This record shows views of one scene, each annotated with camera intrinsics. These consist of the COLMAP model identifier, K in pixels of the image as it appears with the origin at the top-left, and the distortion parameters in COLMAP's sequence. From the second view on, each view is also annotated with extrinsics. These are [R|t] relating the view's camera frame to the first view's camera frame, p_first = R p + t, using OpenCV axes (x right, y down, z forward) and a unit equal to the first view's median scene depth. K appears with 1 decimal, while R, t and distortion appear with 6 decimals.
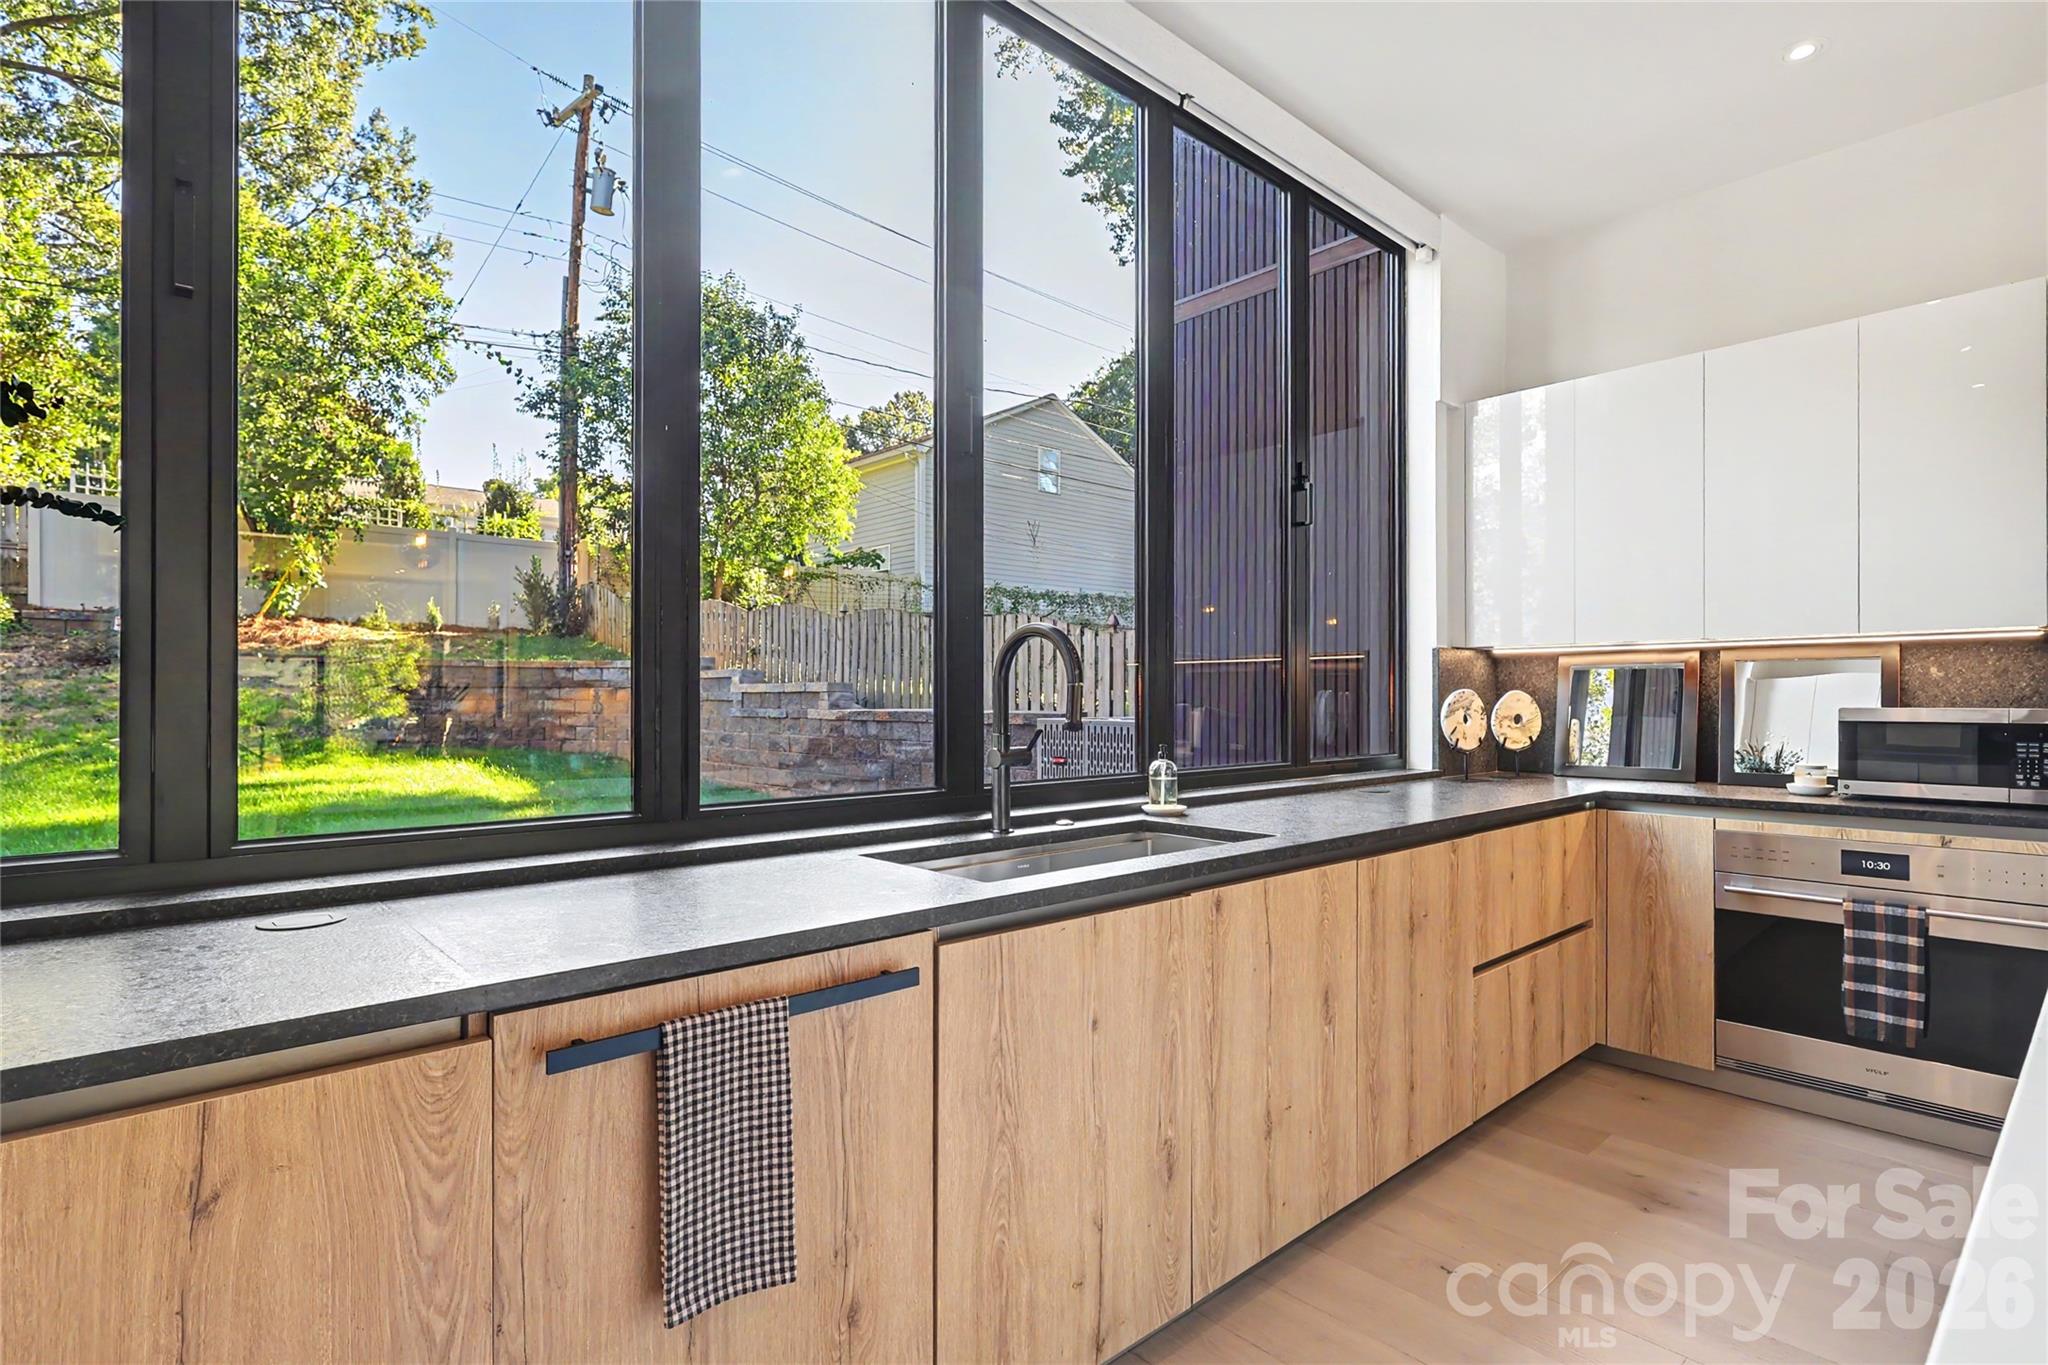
lens RADIAL K [[986.2, 0, 1038.2], [0, 986.2, 700.7], [0, 0, 1]] dist [0.002837, 0.000768]
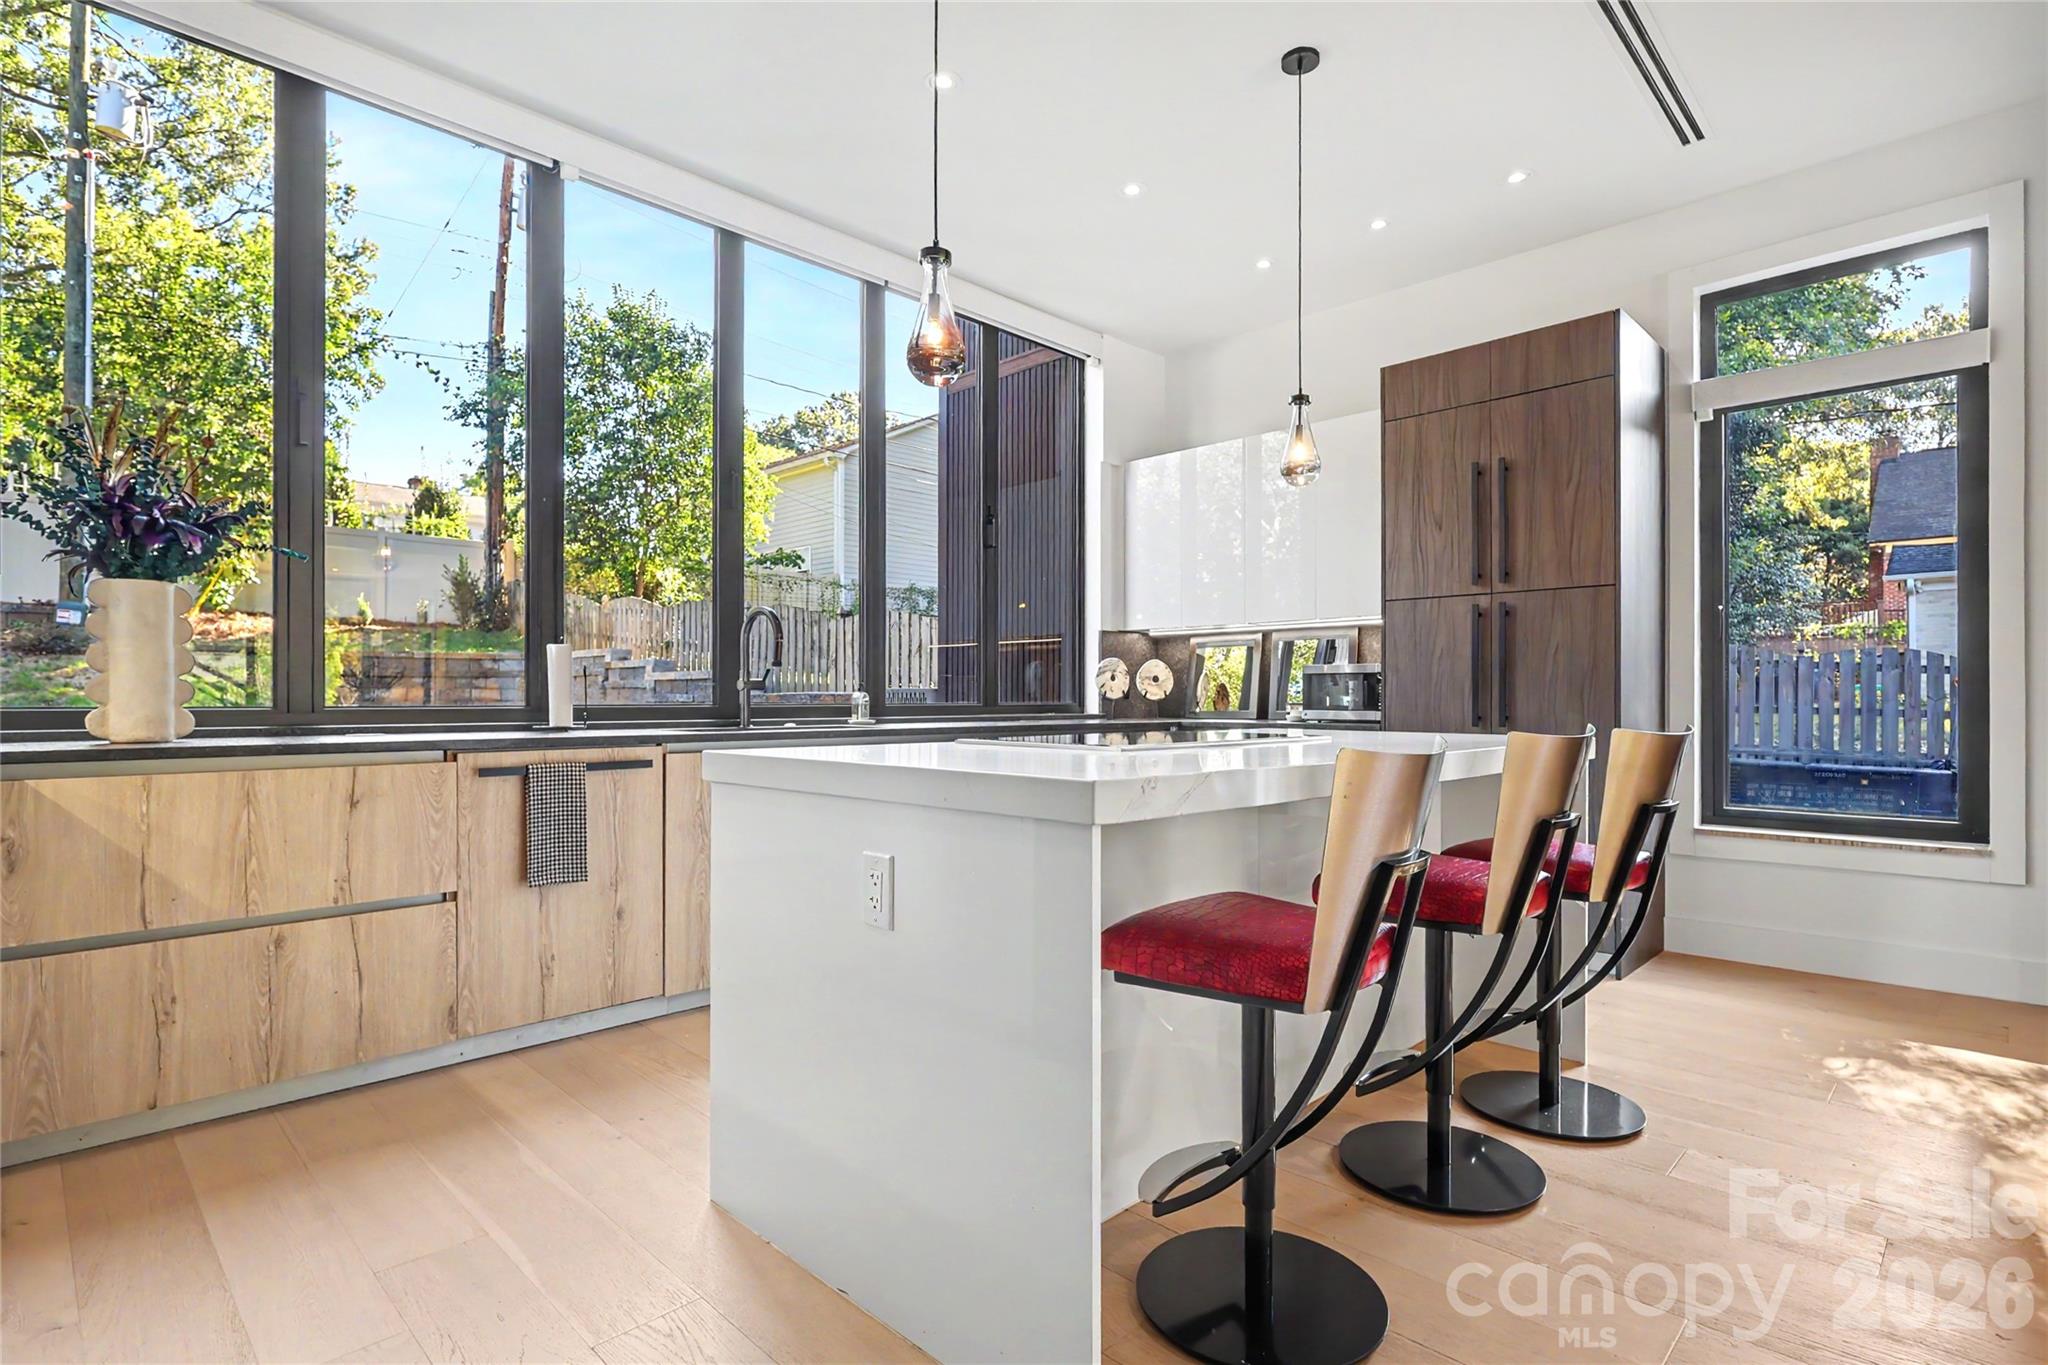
lens RADIAL K [[986.2, 0, 1031.5], [0, 986.2, 700.3], [0, 0, 1]] dist [0.002837, 0.000768]
pose [[0.998591, 0.001019, 0.053058, 0.047012], [-0.000953, 0.999999, -0.001266, 0.010990], [-0.053059, 0.001214, 0.998591, -0.096270]]
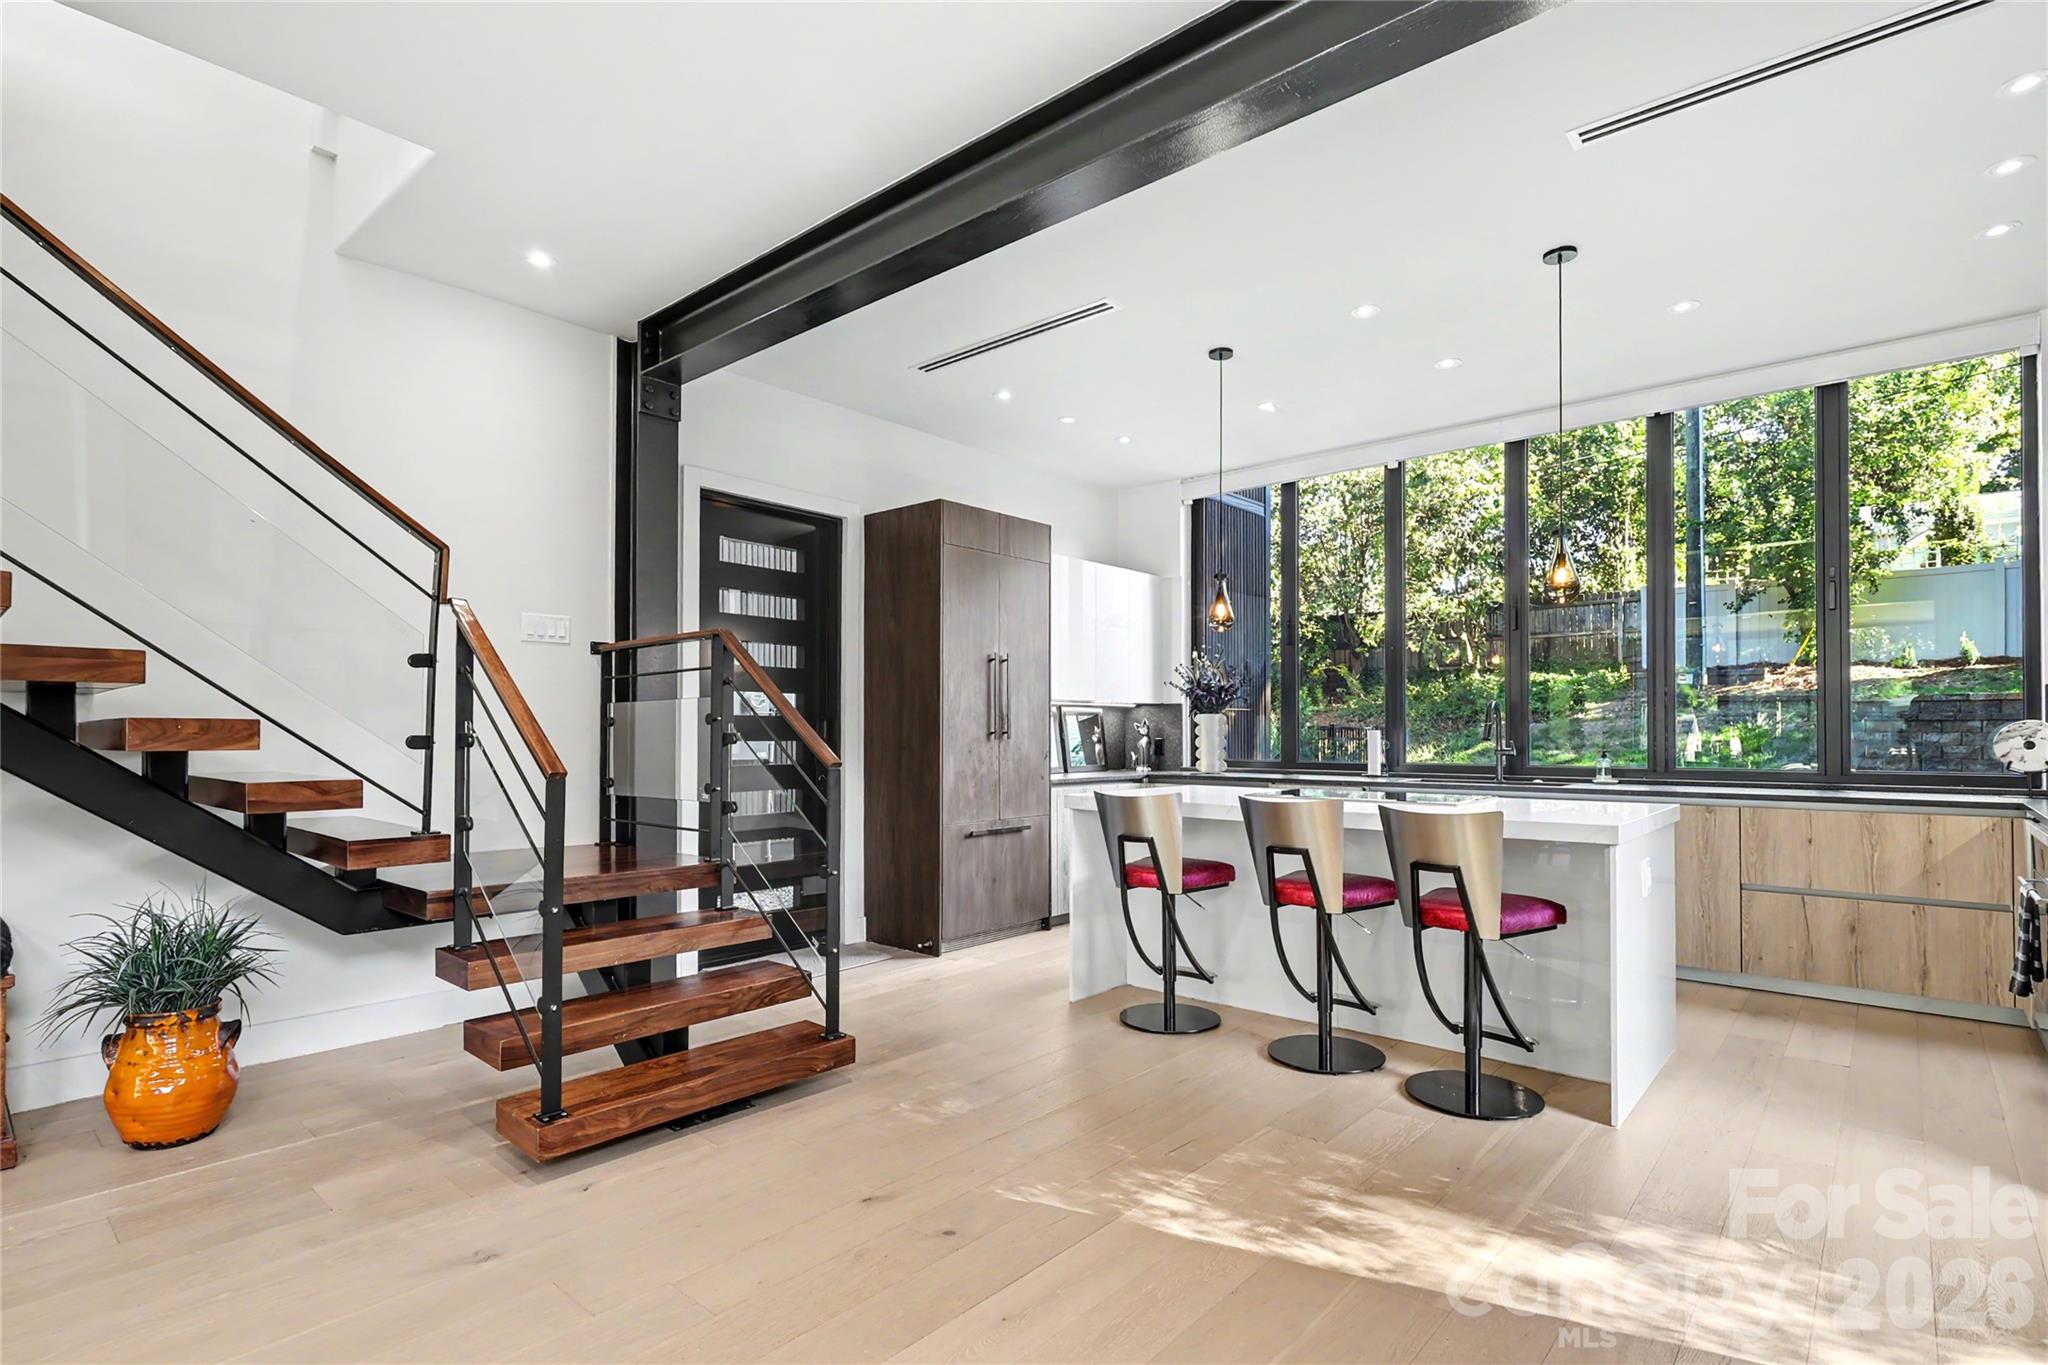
lens RADIAL K [[986.2, 0, 1032.1], [0, 986.2, 721.6], [0, 0, 1]] dist [0.002837, 0.000768]
pose [[0.112621, -0.011268, -0.993574, 0.299771], [-0.003525, 0.999925, -0.011740, 0.001774], [0.993632, 0.004825, 0.112573, -0.063232]]
